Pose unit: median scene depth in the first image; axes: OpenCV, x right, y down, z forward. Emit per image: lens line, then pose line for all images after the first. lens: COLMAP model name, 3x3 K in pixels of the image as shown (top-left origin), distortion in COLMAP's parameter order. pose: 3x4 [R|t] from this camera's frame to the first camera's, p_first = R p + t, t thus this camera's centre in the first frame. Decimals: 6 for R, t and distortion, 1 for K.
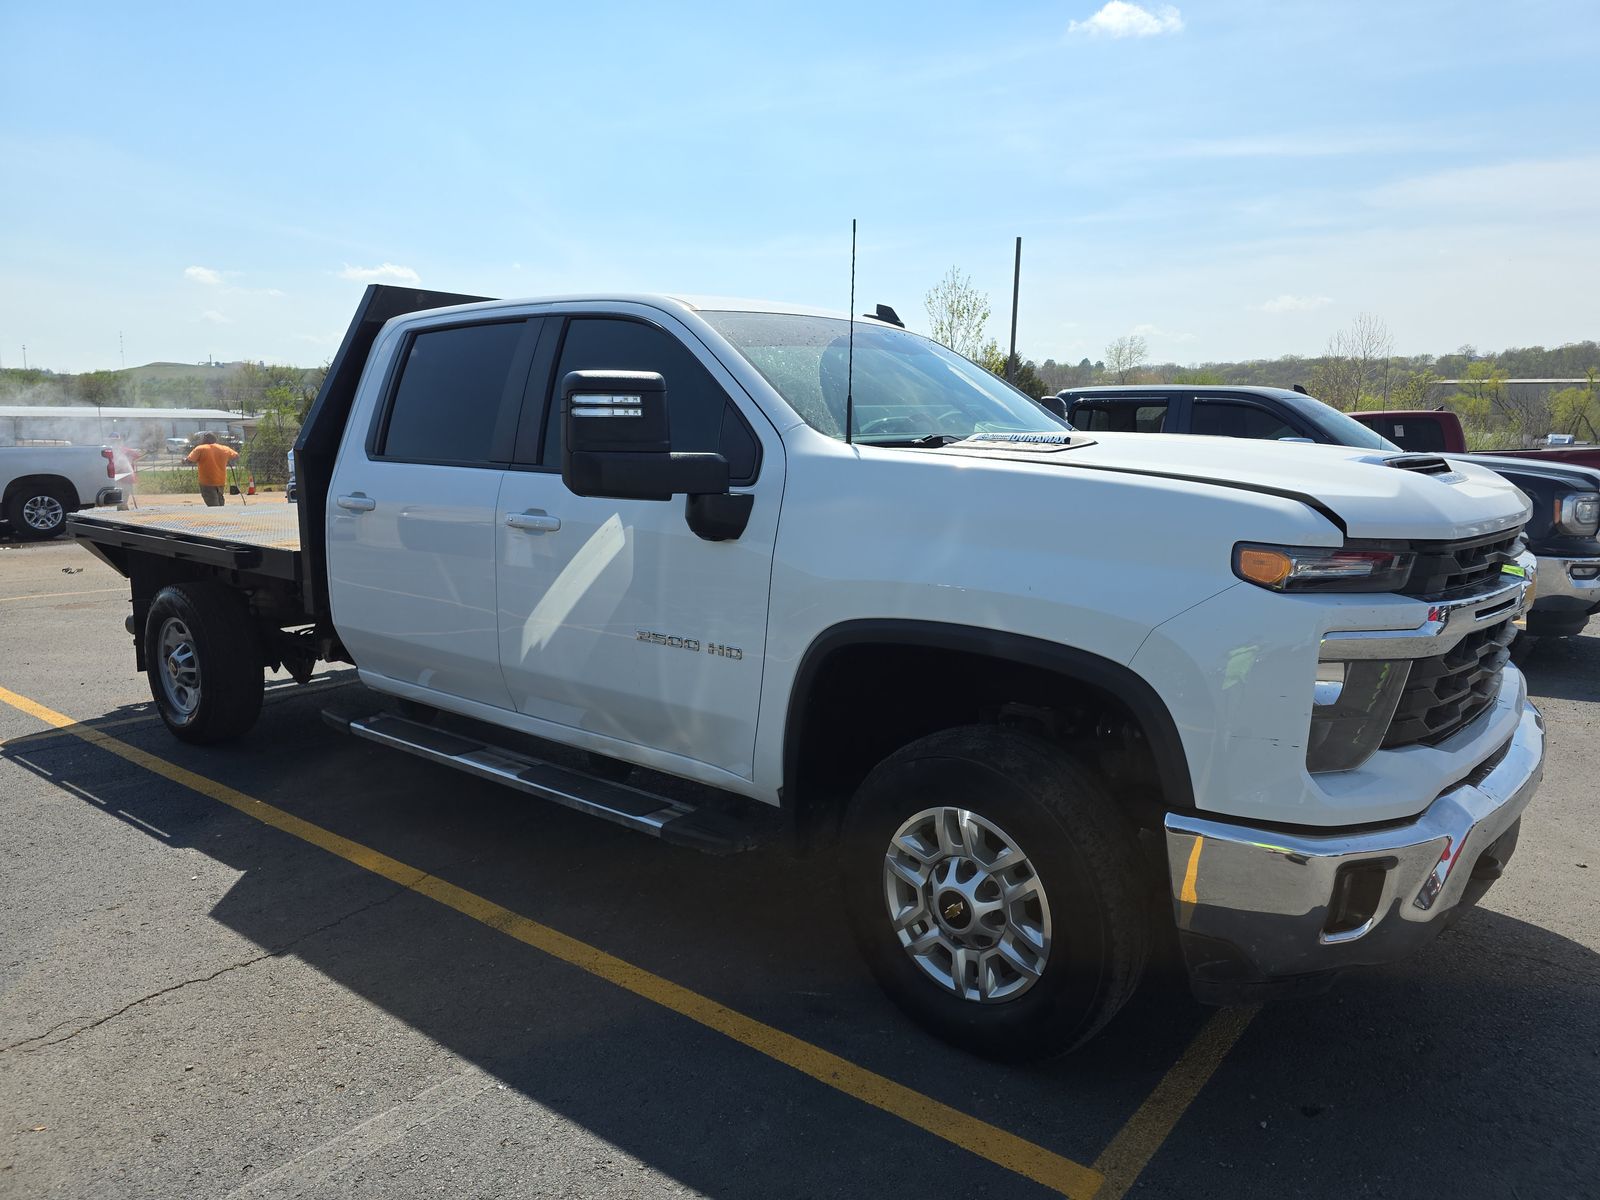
lens RADIAL K [[1069.8, 0, 797.8], [0, 1069.8, 607.9], [0, 0, 1]] dist [0.031264, -0.013691]
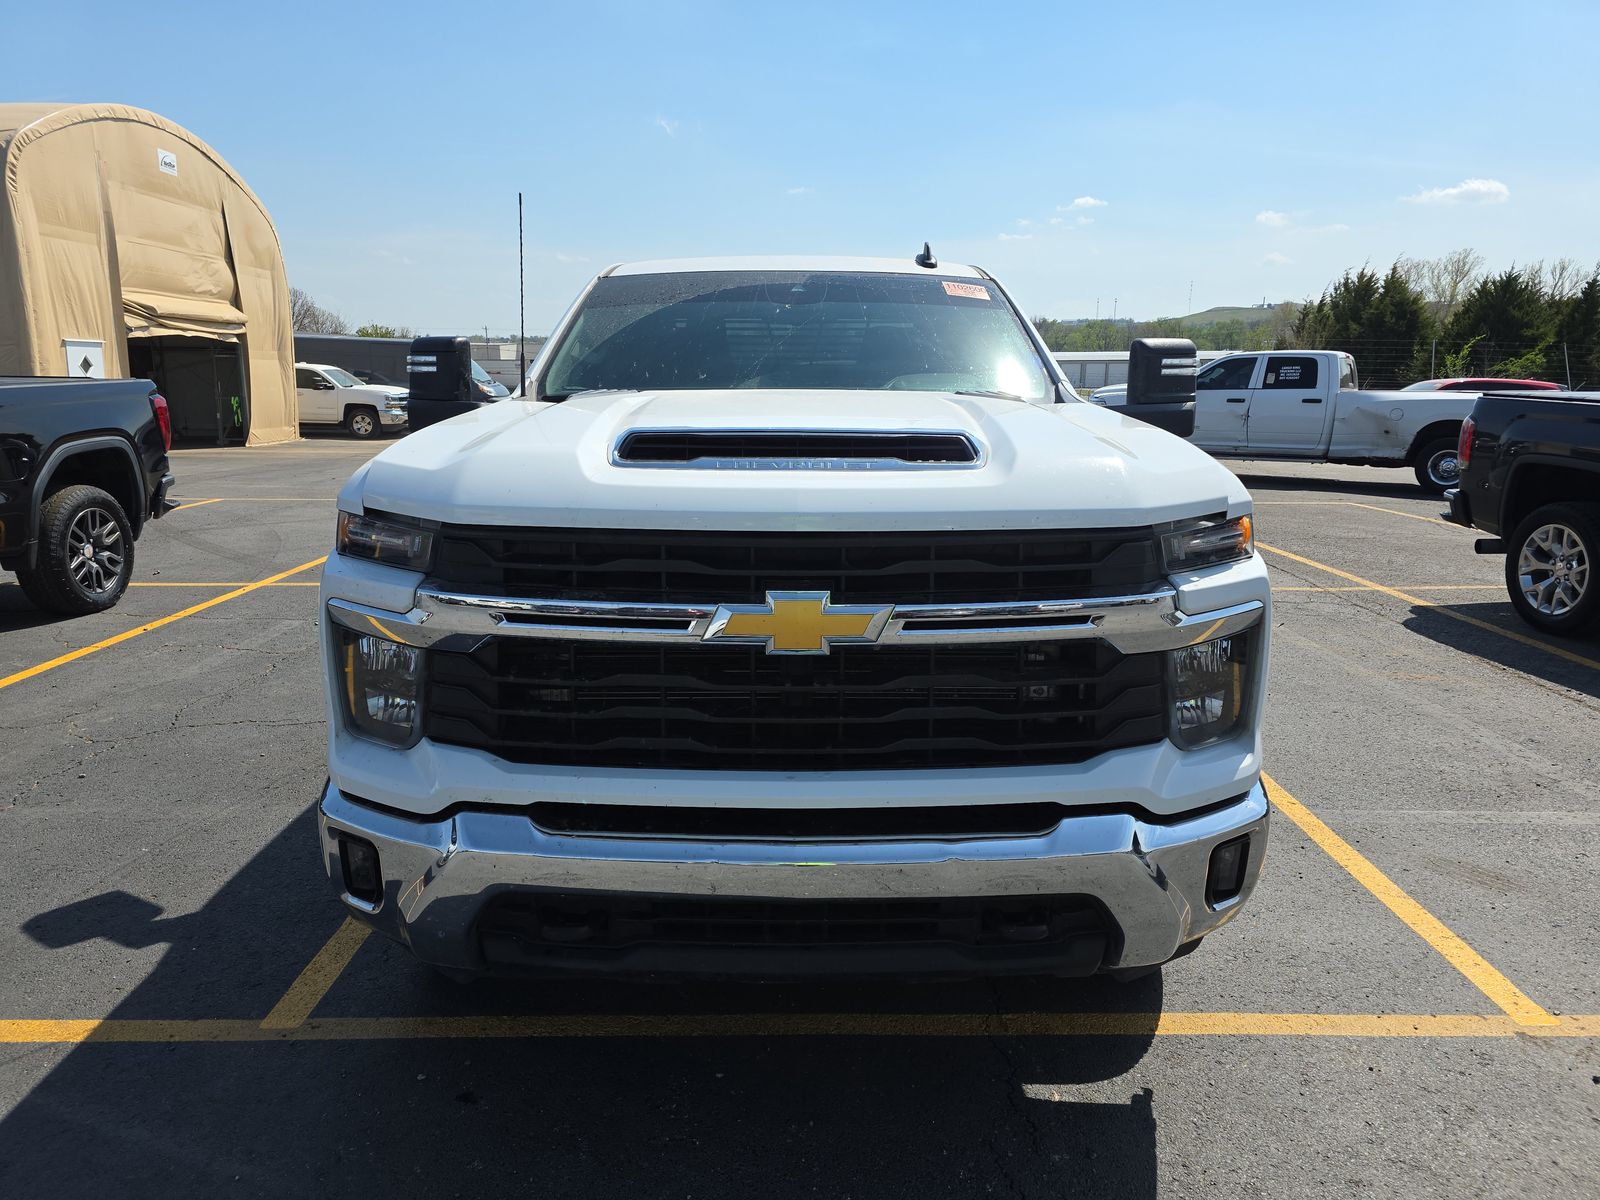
lens RADIAL K [[1069.8, 0, 792.3], [0, 1069.8, 594.4], [0, 0, 1]] dist [0.031264, -0.013691]
pose [[0.614865, 0.154933, -0.773263, 1.159673], [-0.122012, 0.987395, 0.100818, -0.096759], [0.779136, 0.032358, 0.626019, 0.531760]]
